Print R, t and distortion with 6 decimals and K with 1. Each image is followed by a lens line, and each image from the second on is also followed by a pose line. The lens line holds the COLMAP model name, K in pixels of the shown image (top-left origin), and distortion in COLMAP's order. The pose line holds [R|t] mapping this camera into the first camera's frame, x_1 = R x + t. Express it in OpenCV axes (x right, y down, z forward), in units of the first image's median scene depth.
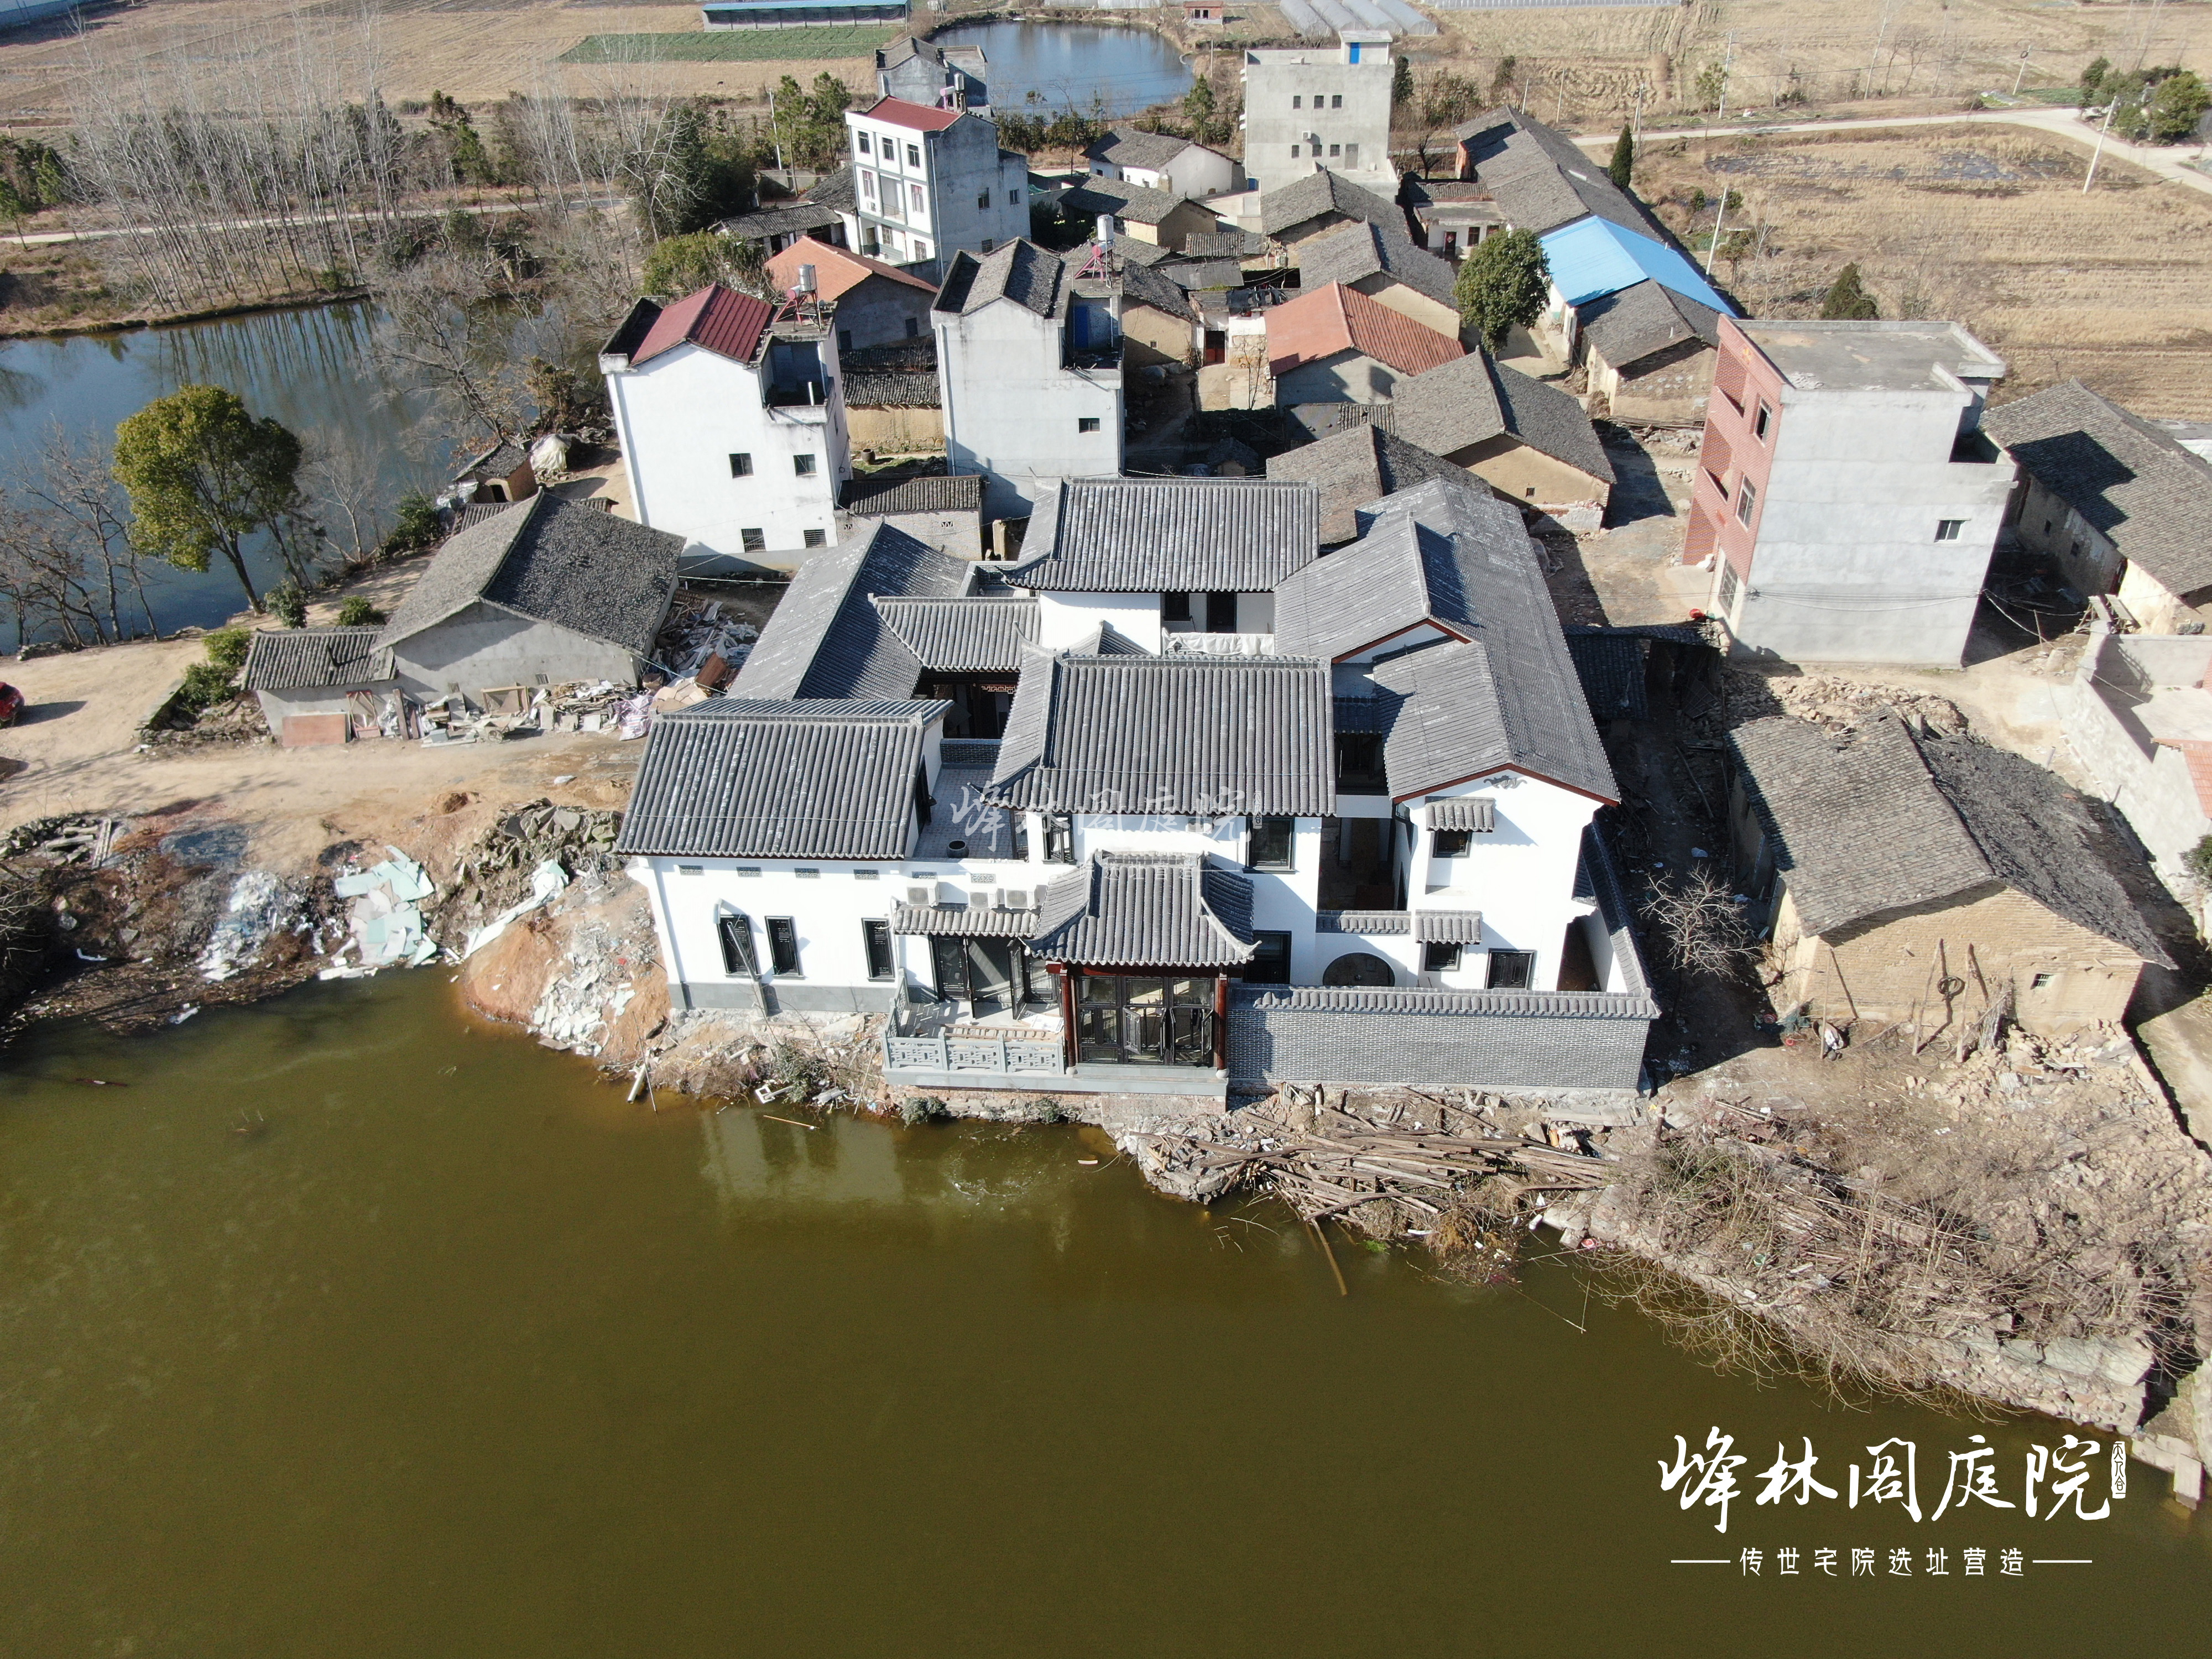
lens RADIAL K [[1586.5, 0, 1120.5], [0, 1586.5, 812.5], [0, 0, 1]] dist [-0.013178, 0.002882]
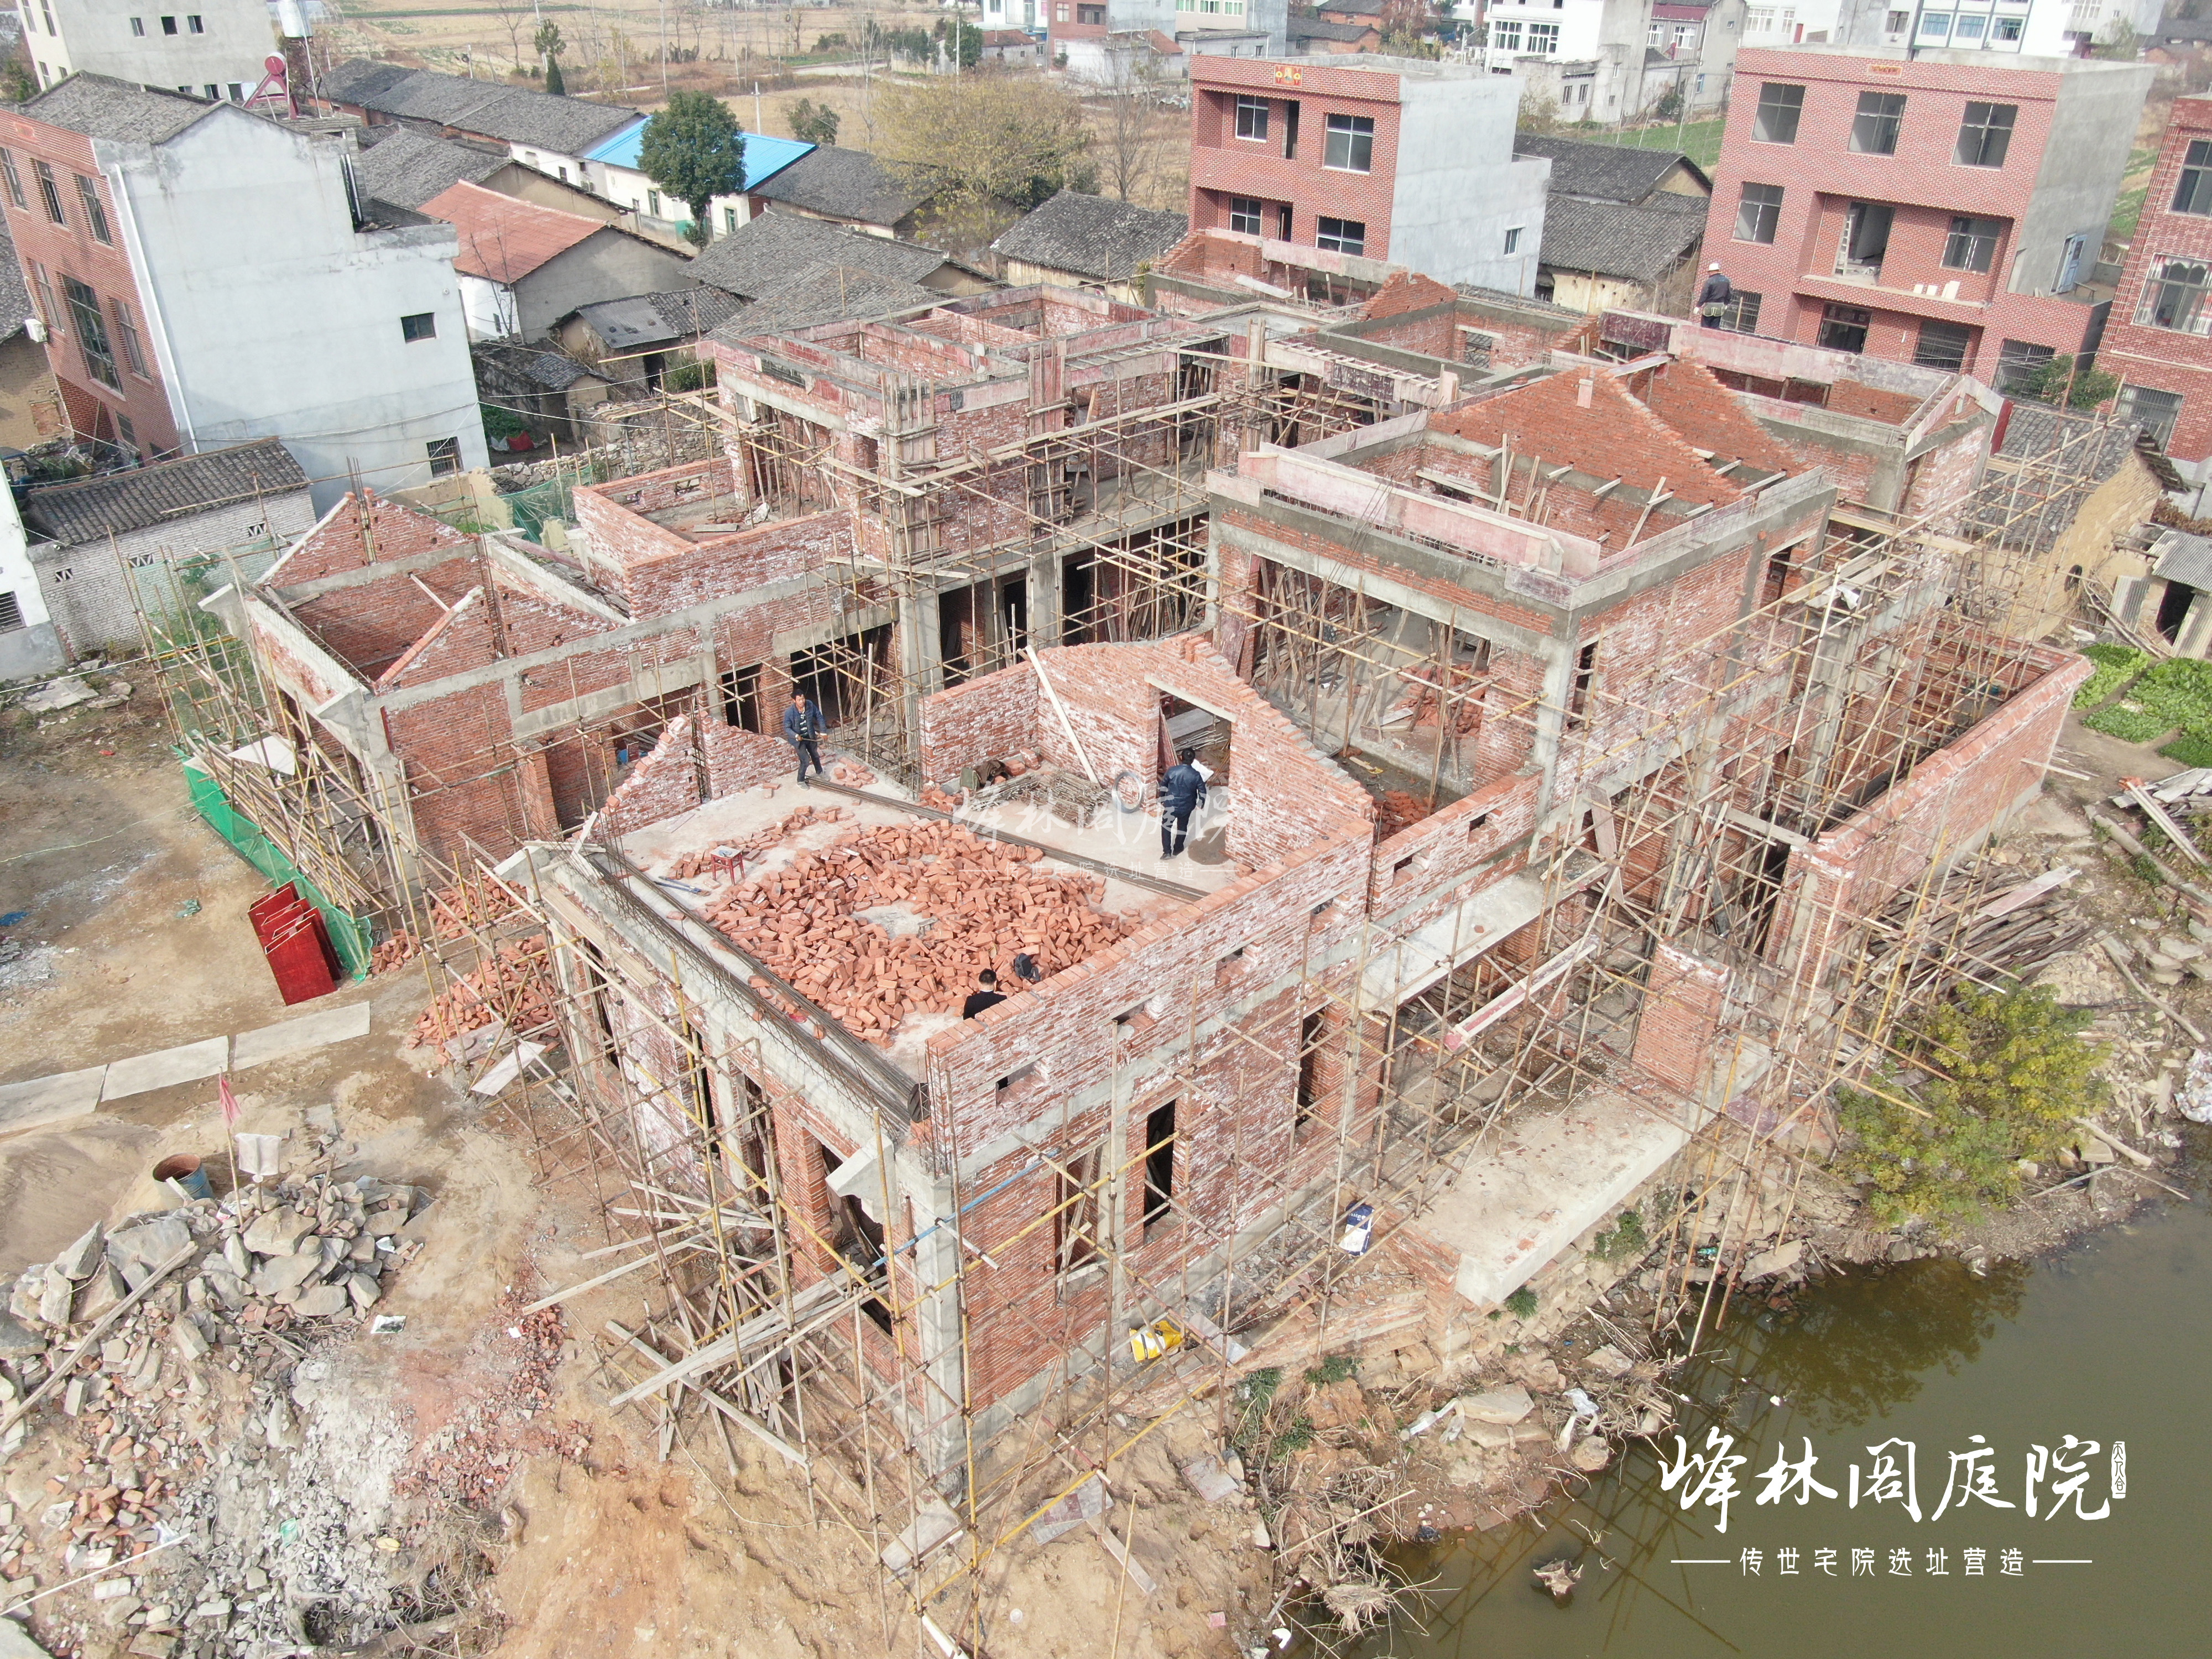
lens RADIAL K [[1586.5, 0, 1104.7], [0, 1586.5, 826.4], [0, 0, 1]] dist [-0.013178, 0.002882]
pose [[0.681585, -0.338379, 0.648800, -0.356196], [0.371422, 0.923927, 0.091680, -0.035527], [-0.630466, 0.178491, 0.755416, 0.510023]]
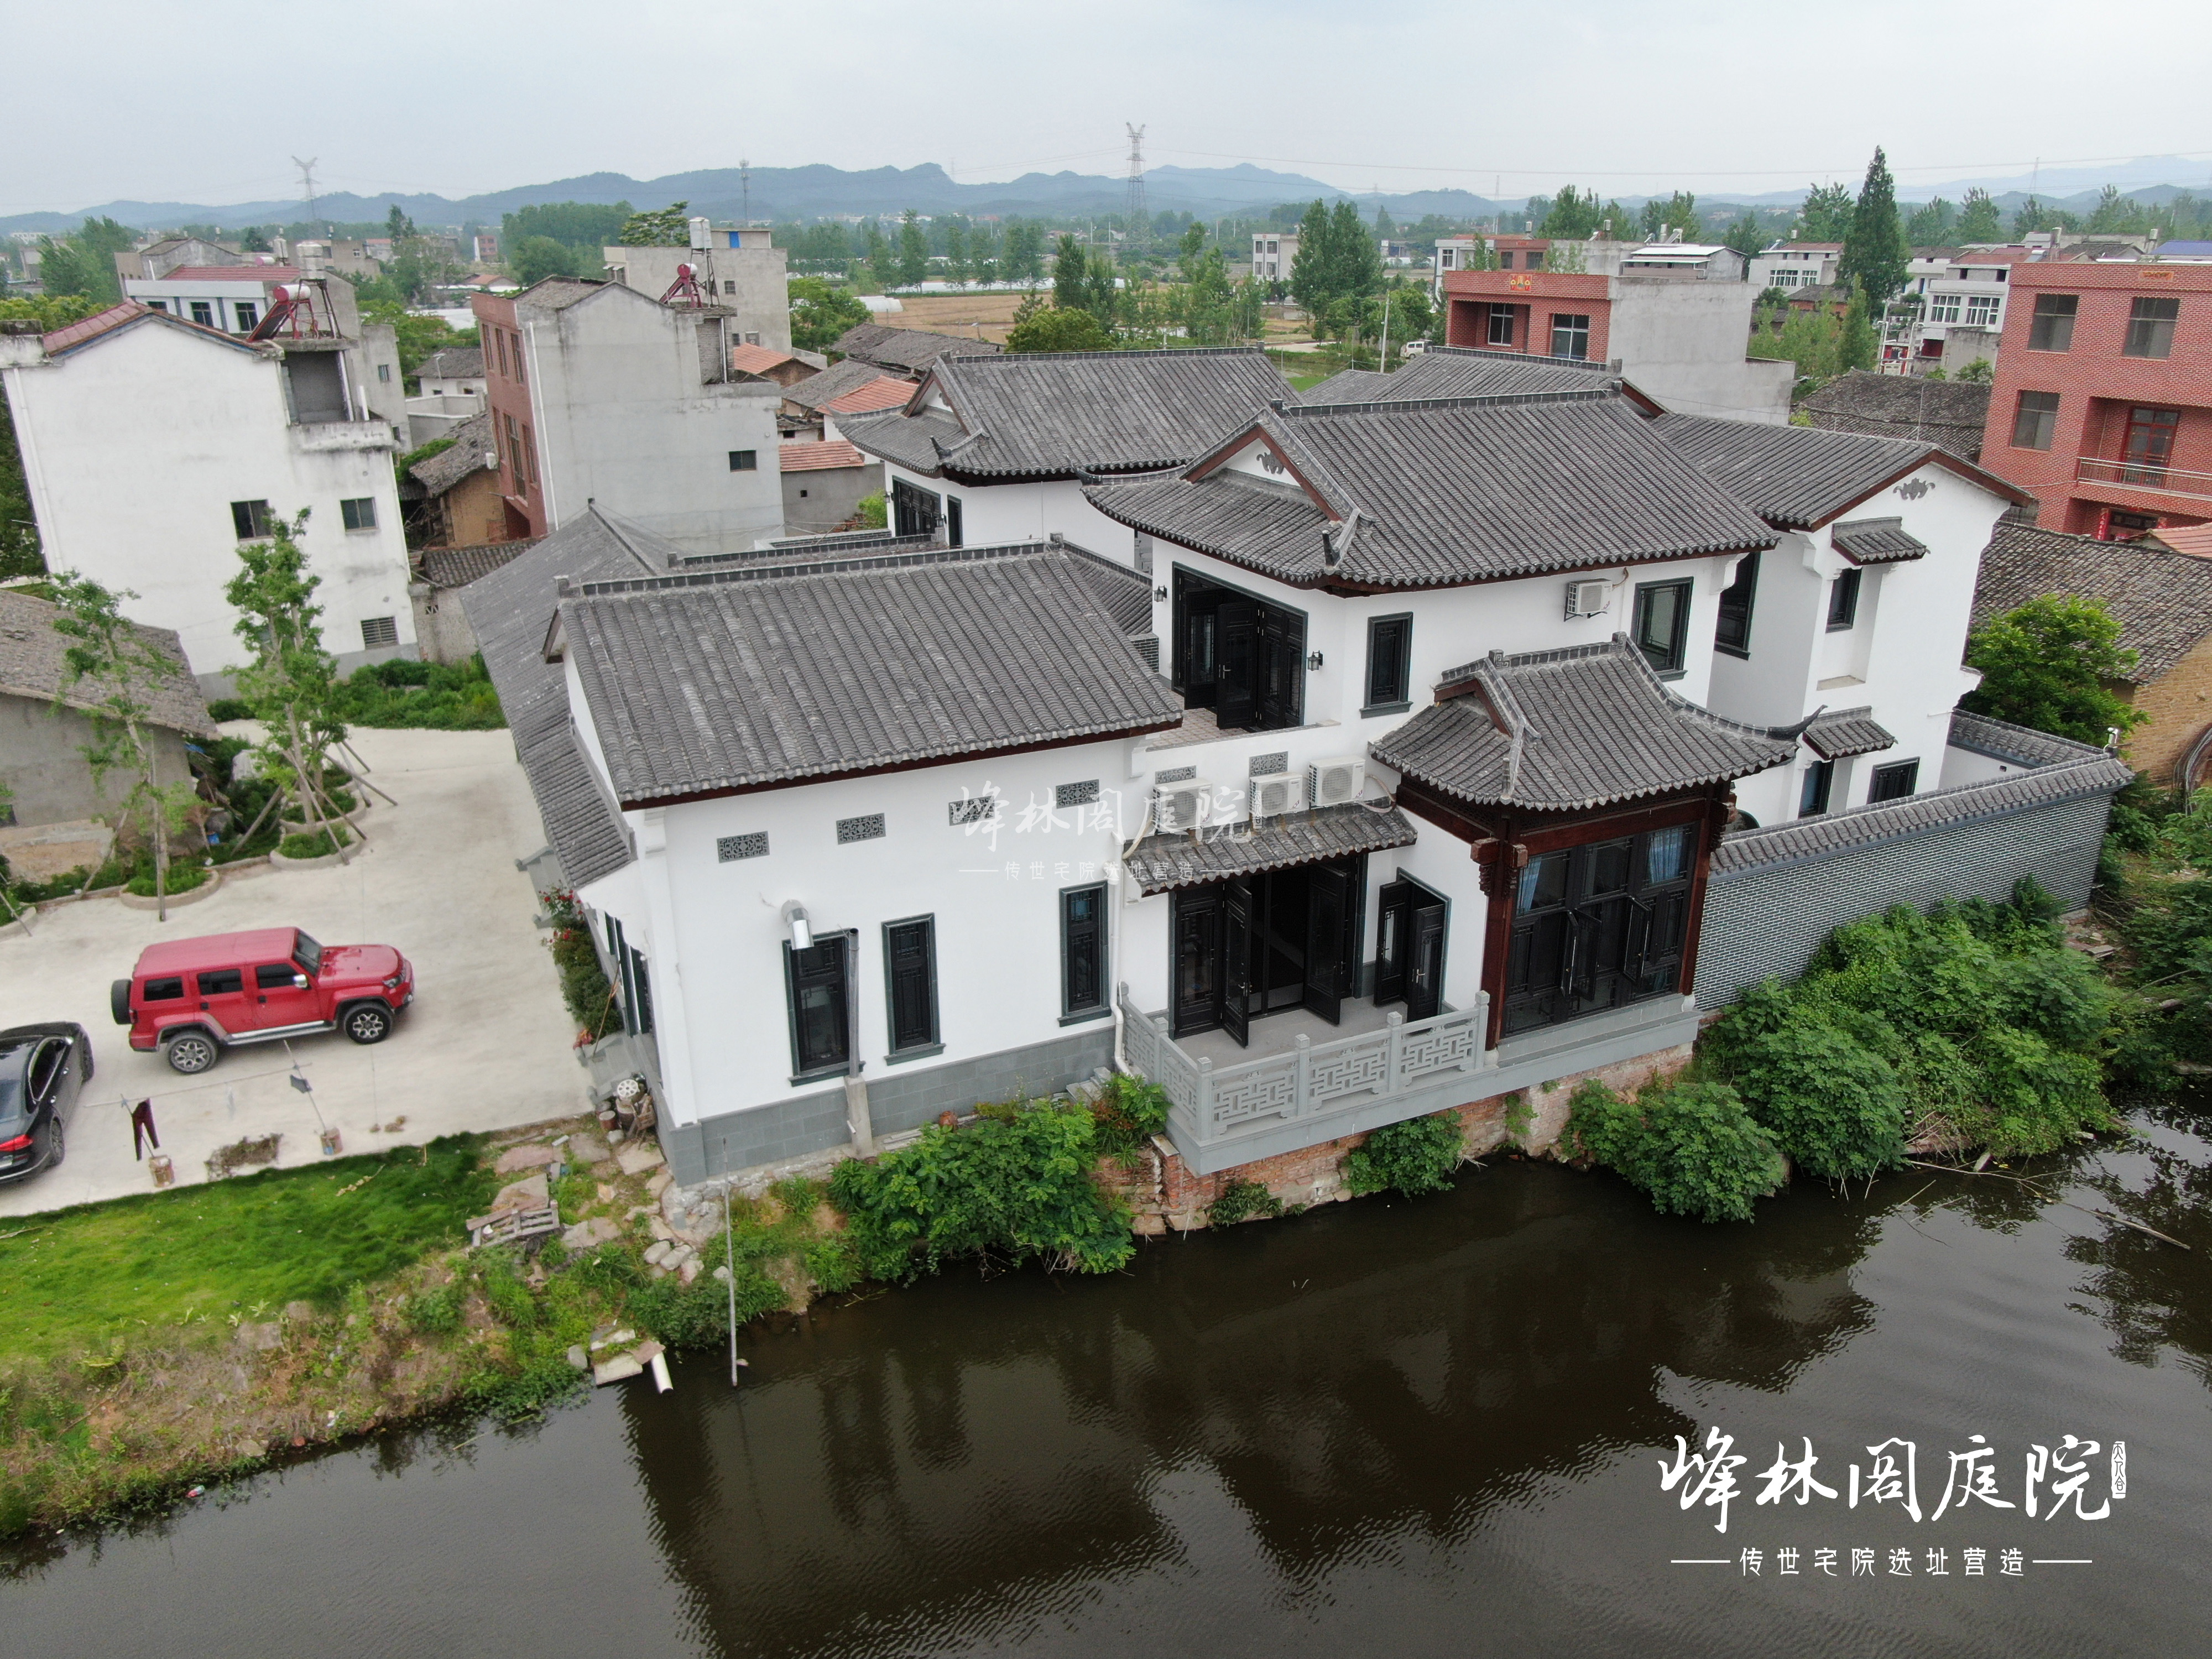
lens RADIAL K [[1586.5, 0, 1116.6], [0, 1586.5, 825.9], [0, 0, 1]] dist [-0.013178, 0.002882]
pose [[0.870456, -0.153656, 0.467650, -0.293784], [0.254068, 0.953950, -0.159467, 0.101502], [-0.421611, 0.257624, 0.869410, 0.387816]]
